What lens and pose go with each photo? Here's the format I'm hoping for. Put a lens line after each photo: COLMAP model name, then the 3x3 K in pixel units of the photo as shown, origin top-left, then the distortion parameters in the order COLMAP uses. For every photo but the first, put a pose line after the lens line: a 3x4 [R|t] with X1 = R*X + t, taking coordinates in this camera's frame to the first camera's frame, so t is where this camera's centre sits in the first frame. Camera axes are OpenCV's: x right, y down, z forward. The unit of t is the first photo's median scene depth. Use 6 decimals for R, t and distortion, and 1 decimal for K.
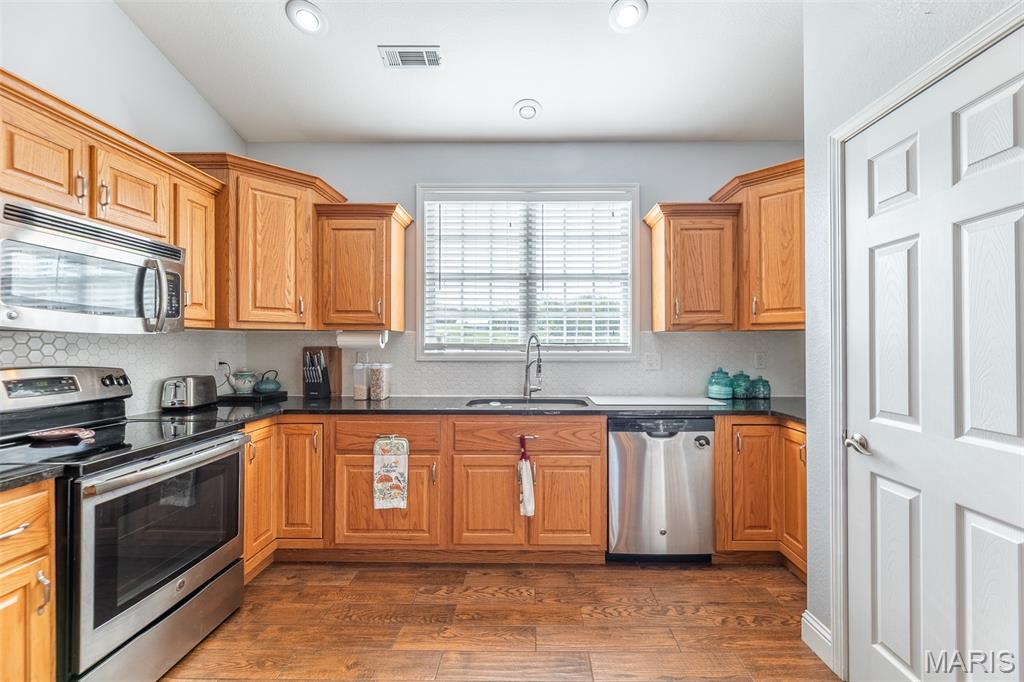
lens RADIAL K [[416.9, 0, 525.8], [0, 416.9, 342.0], [0, 0, 1]] dist [-0.001401, -0.000255]
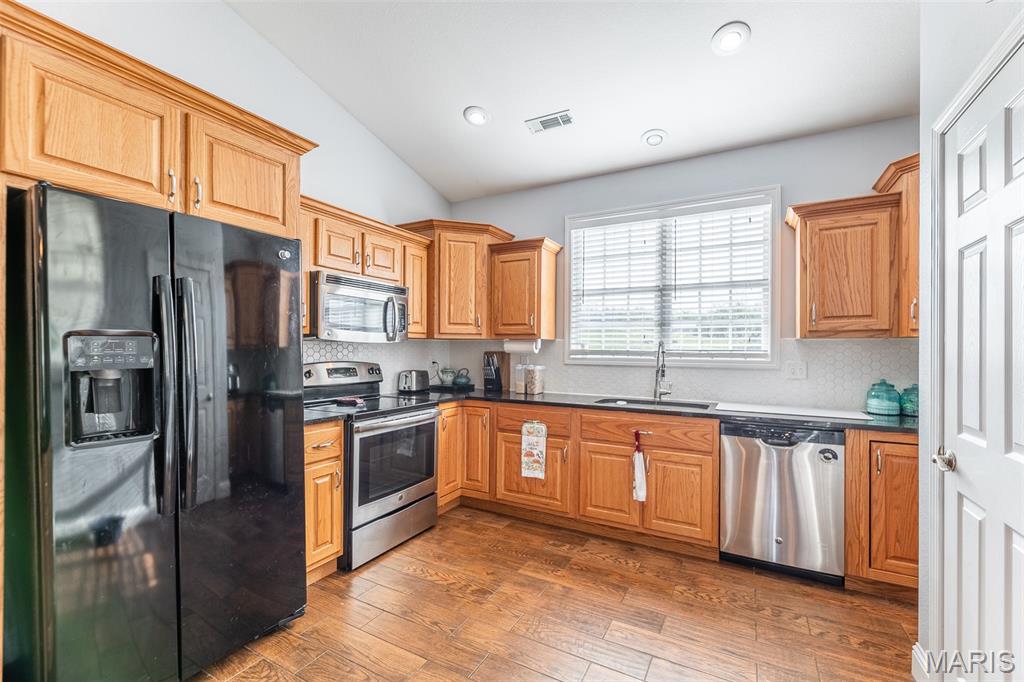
lens RADIAL K [[424.4, 0, 527.1], [0, 424.4, 347.3], [0, 0, 1]] dist [0.000163, 0.000060]
pose [[0.889462, 0.004094, -0.456990, 0.249050], [-0.004799, 0.999988, -0.000382, -0.002217], [0.456984, 0.002533, 0.889471, -0.169554]]
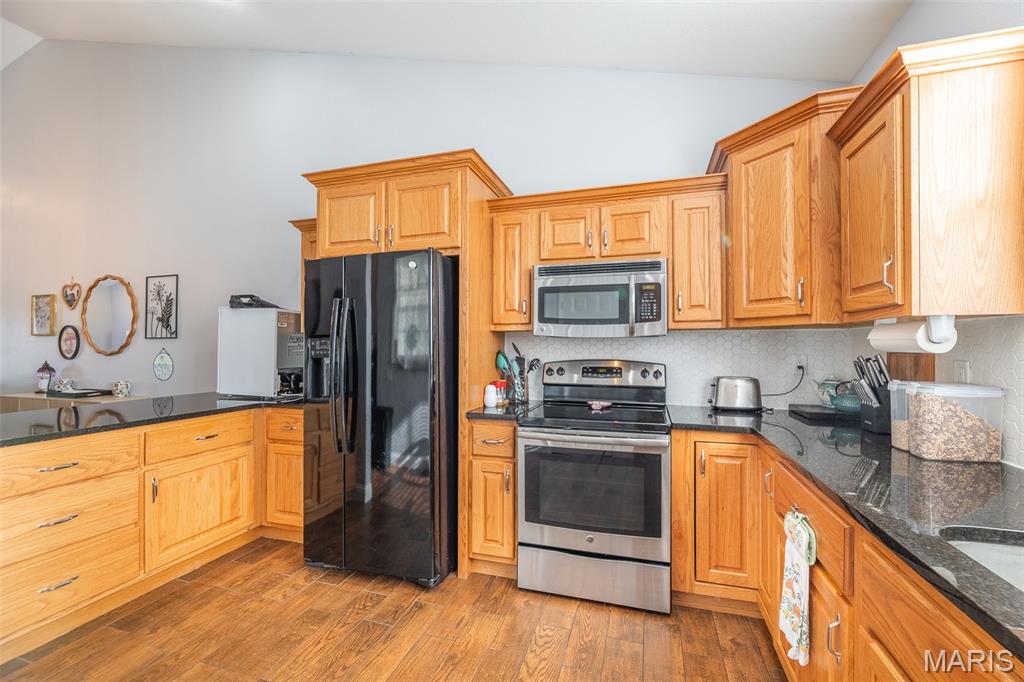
lens RADIAL K [[420.3, 0, 529.8], [0, 420.3, 340.5], [0, 0, 1]] dist [0.000178, 0.000450]
pose [[-0.278864, -0.006350, -0.960310, 0.291390], [0.006470, 0.999943, -0.008491, 0.000725], [0.960309, -0.008581, -0.278807, 0.802050]]
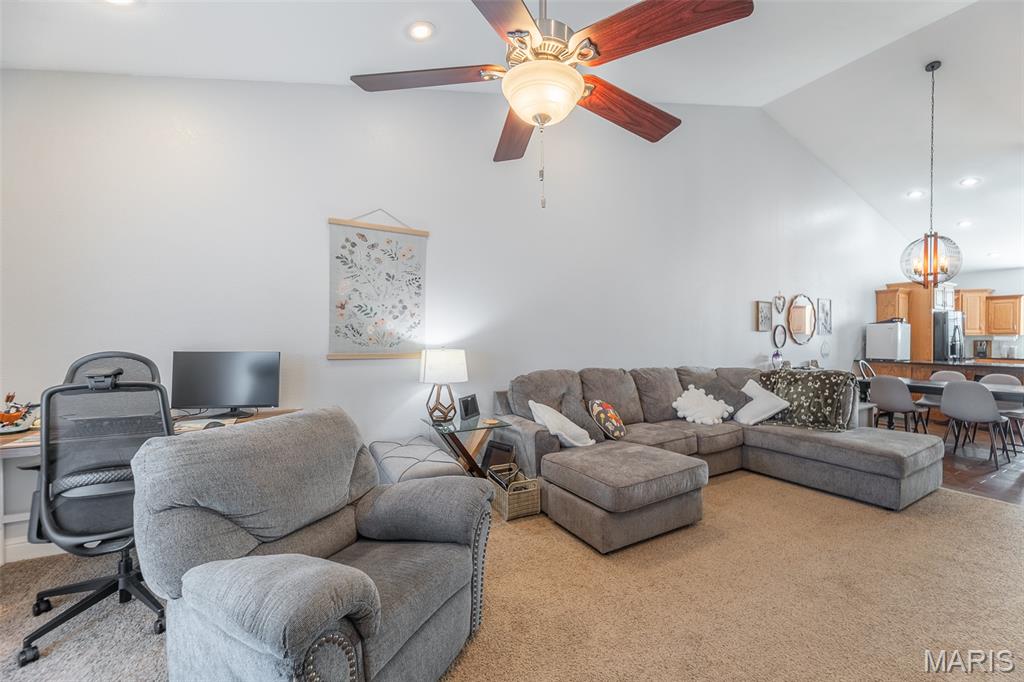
lens RADIAL K [[420.3, 0, 529.8], [0, 420.3, 340.5], [0, 0, 1]] dist [0.000178, 0.000450]
pose [[0.514733, 0.009695, -0.857296, 0.536380], [-0.000716, 0.999941, 0.010878, -0.021333], [0.857351, -0.004986, 0.514709, -4.164616]]
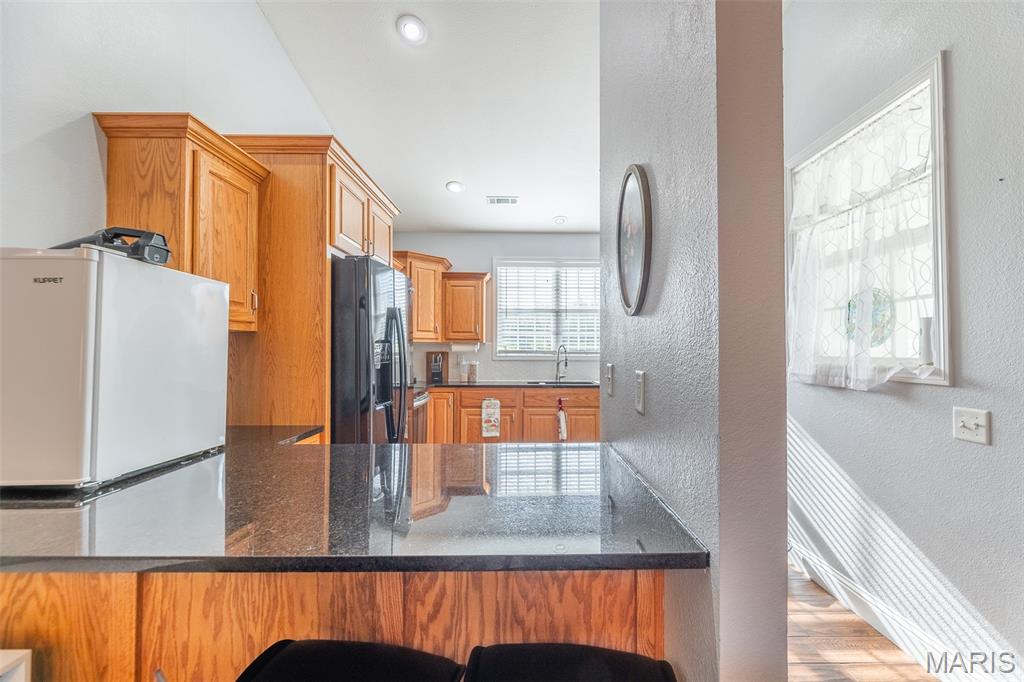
lens RADIAL K [[420.3, 0, 529.8], [0, 420.3, 340.5], [0, 0, 1]] dist [0.000178, 0.000450]
pose [[0.999533, 0.003590, 0.030343, -0.200727], [-0.003045, 0.999834, -0.017988, -0.005622], [-0.030403, 0.017888, 0.999378, -0.904949]]
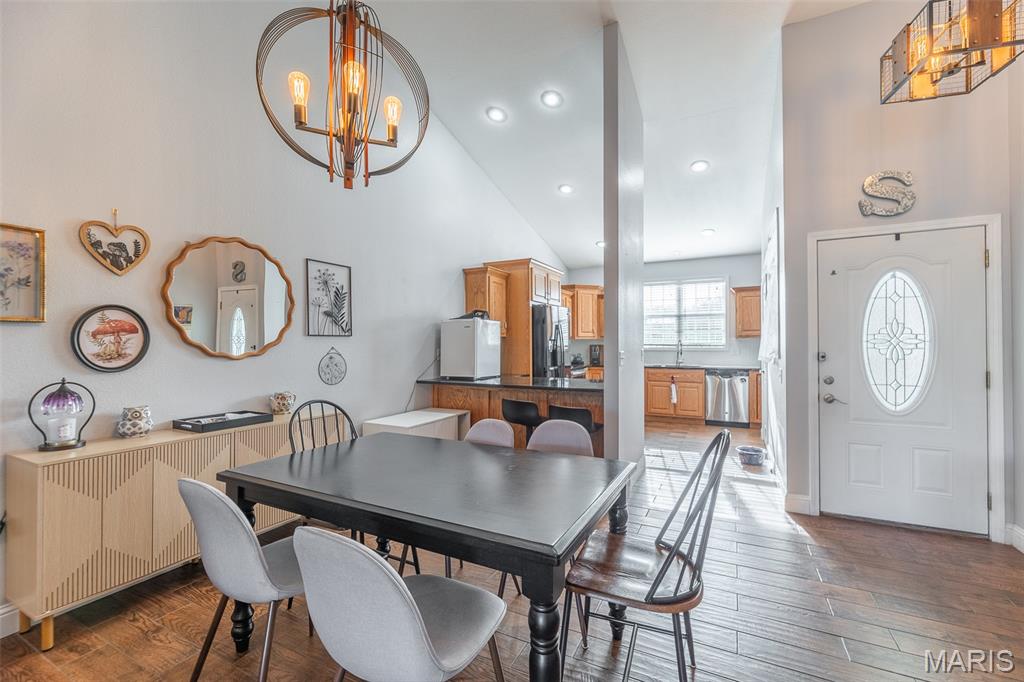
lens RADIAL K [[420.3, 0, 529.8], [0, 420.3, 340.5], [0, 0, 1]] dist [0.000178, 0.000450]
pose [[0.907046, -0.004059, -0.421012, 0.311079], [0.002879, 0.999990, -0.003438, -0.010030], [0.421022, 0.001907, 0.907048, -1.982372]]
